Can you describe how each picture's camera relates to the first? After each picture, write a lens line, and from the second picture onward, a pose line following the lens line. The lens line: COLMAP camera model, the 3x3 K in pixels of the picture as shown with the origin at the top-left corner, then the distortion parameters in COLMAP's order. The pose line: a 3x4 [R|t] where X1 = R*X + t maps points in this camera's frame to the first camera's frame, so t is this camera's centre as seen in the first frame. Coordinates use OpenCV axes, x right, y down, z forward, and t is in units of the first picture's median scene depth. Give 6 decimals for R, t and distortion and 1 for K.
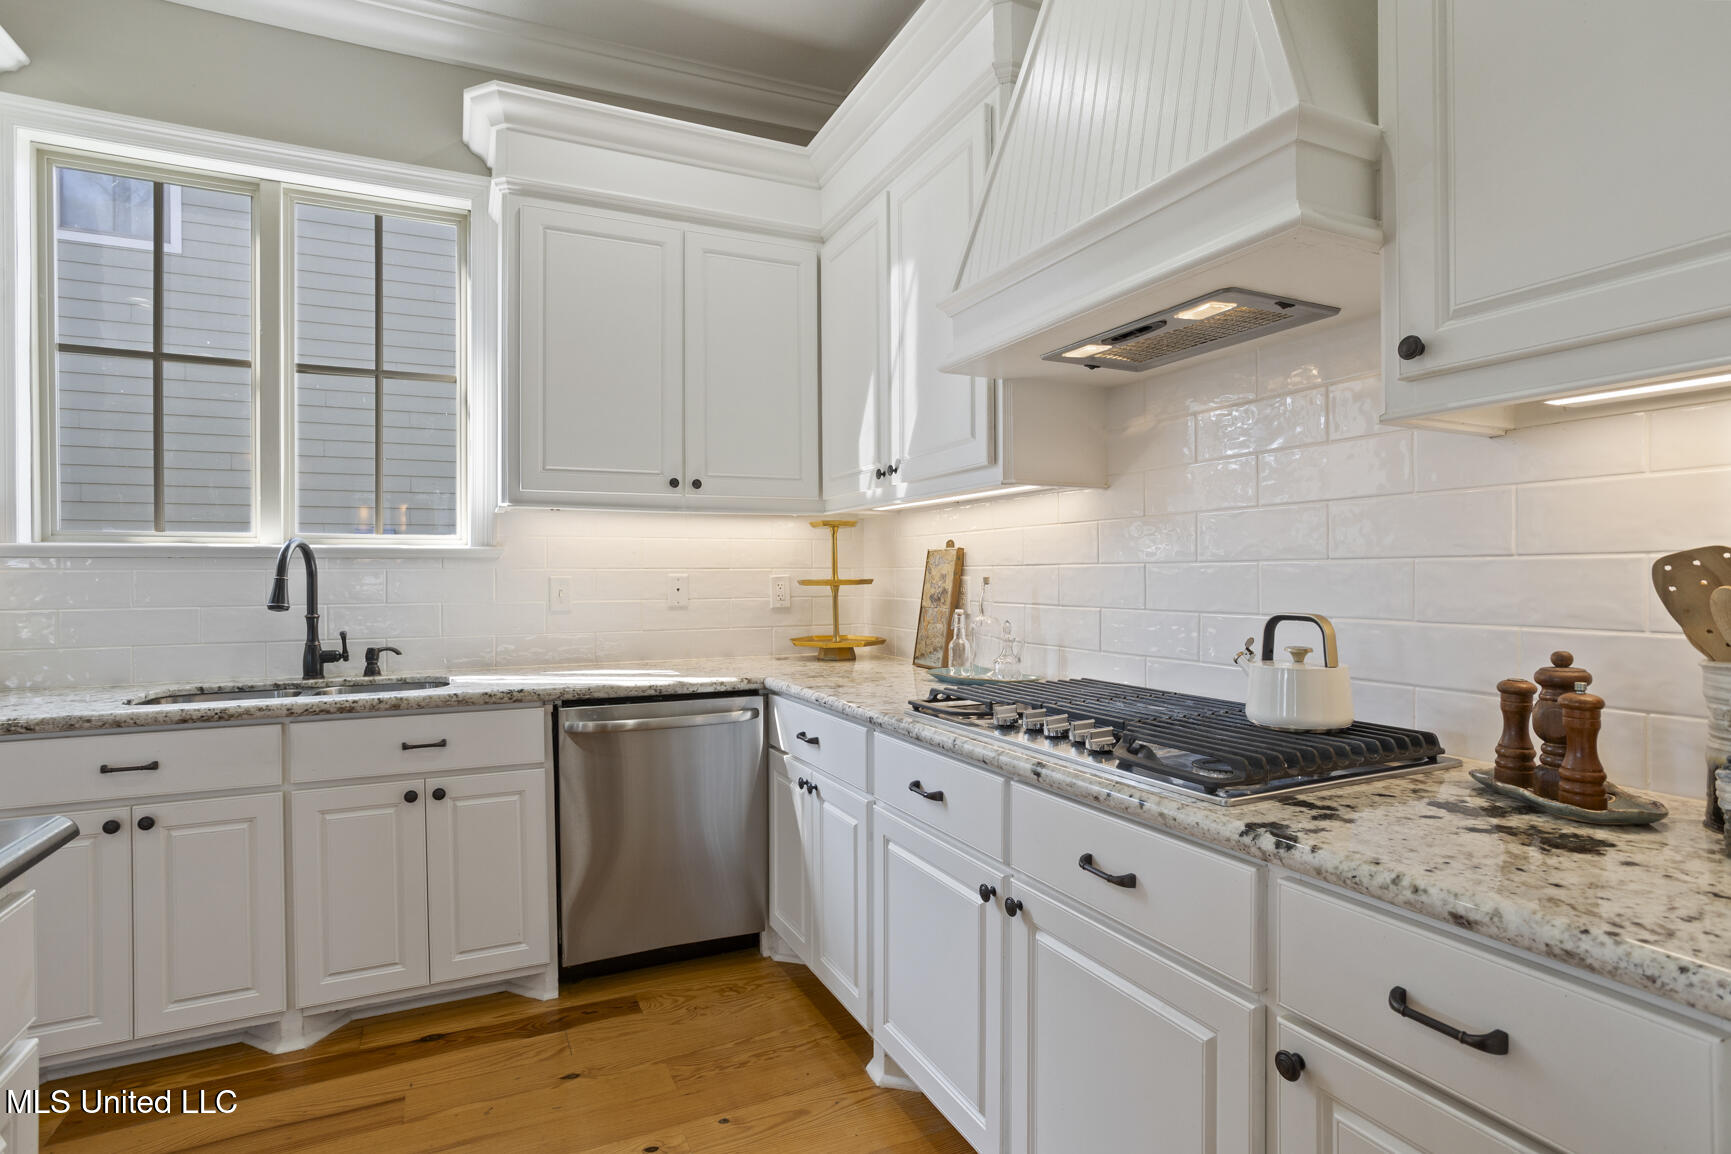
lens RADIAL K [[879.8, 0, 865.5], [0, 879.8, 577.0], [0, 0, 1]] dist [-0.111271, 0.032548]
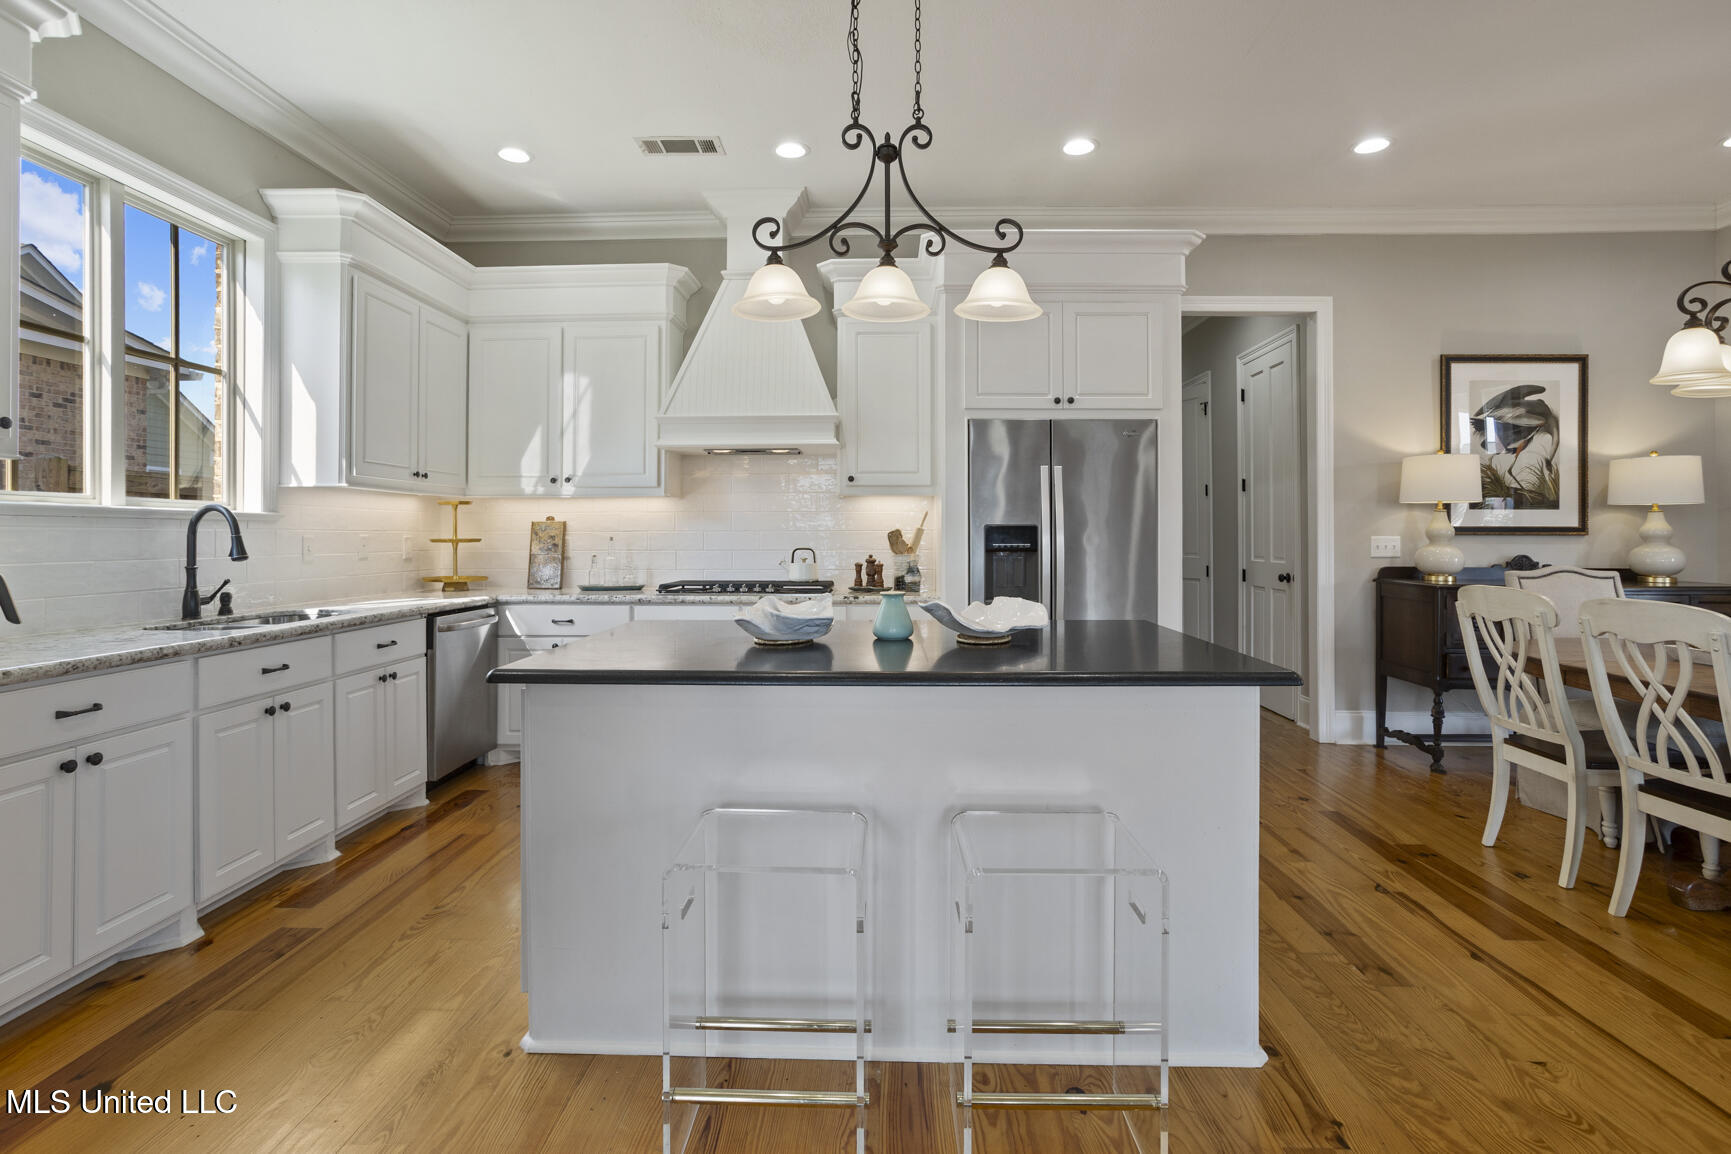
lens RADIAL K [[841.7, 0, 869.1], [0, 841.7, 540.9], [0, 0, 1]] dist [-0.008989, 0.007071]
pose [[0.467638, 0.000515, 0.883920, -1.236553], [0.001791, 0.999997, -0.001530, 0.012078], [-0.883919, 0.002299, 0.467635, -0.411652]]
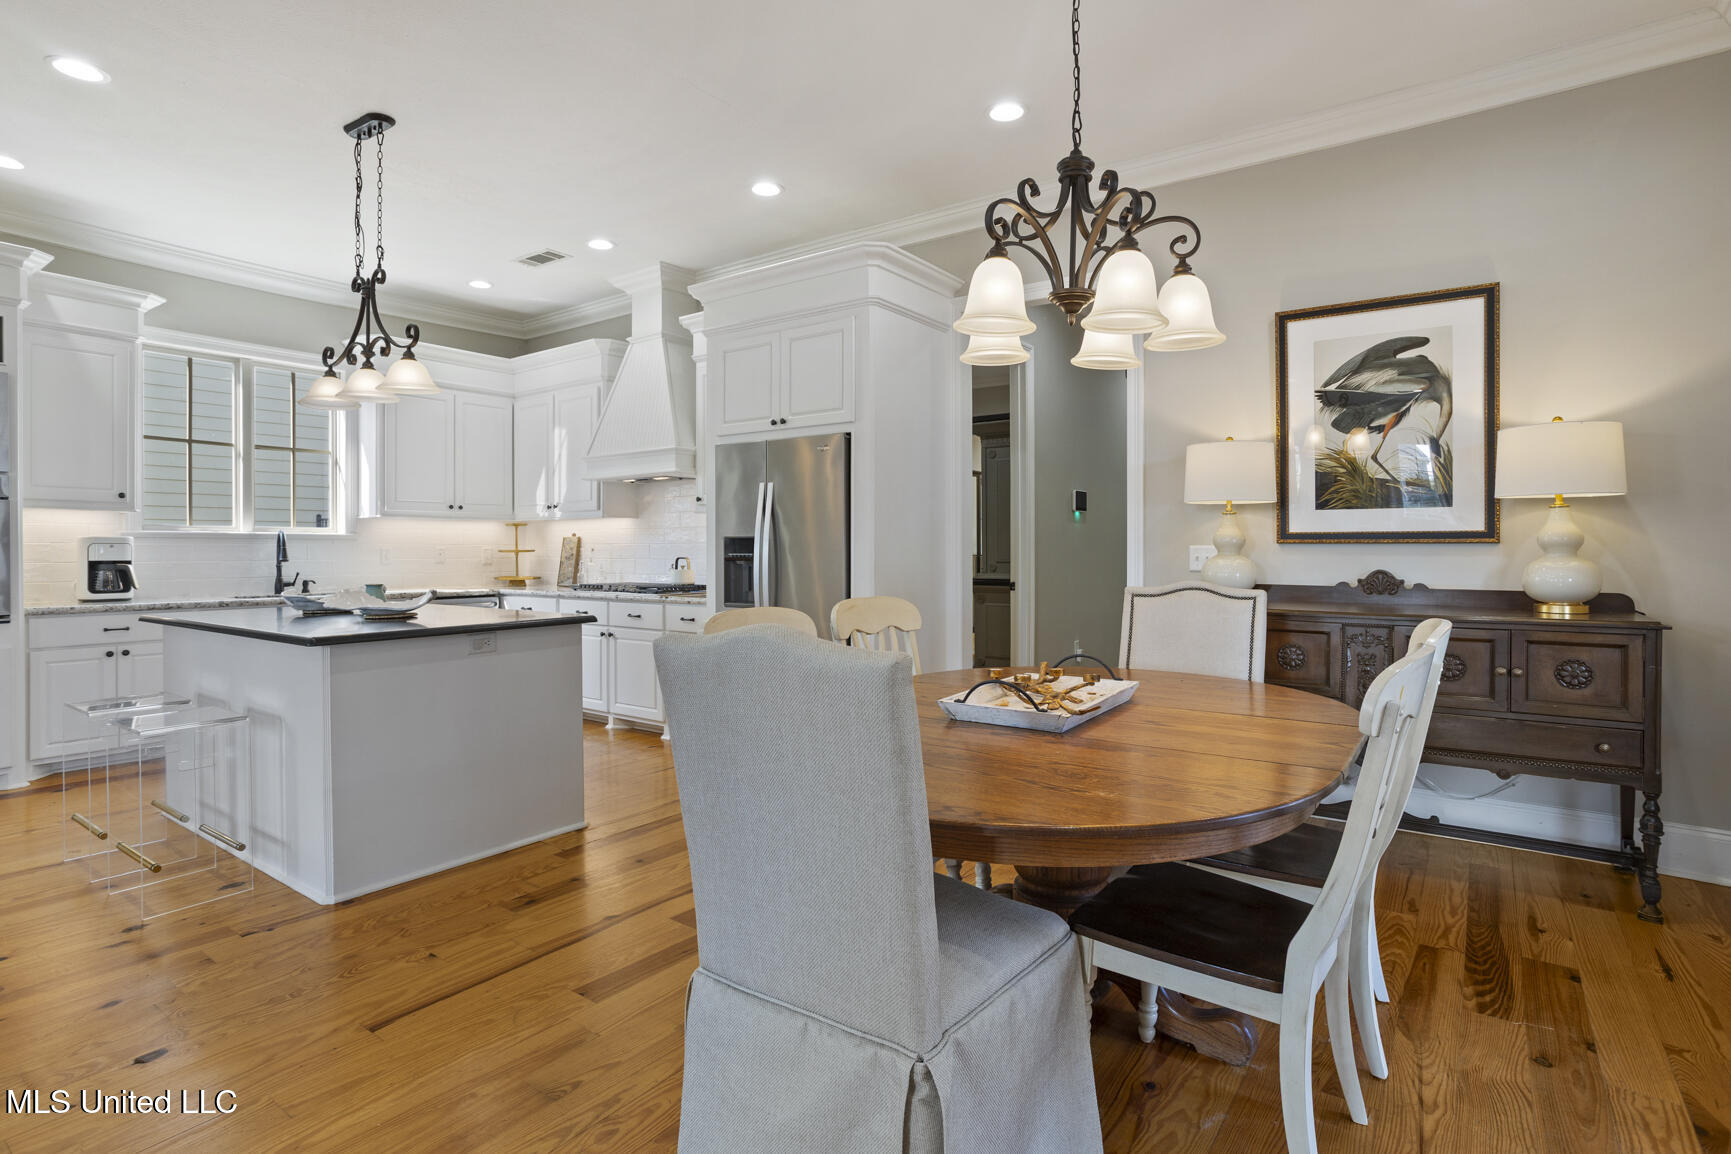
lens RADIAL K [[872.7, 0, 844.0], [0, 872.7, 555.6], [0, 0, 1]] dist [-0.015960, -0.000455]
pose [[0.887096, -0.000527, 0.461584, -0.386435], [-0.000252, 0.999999, 0.001626, 0.016673], [-0.461584, -0.001559, 0.887095, -1.615197]]
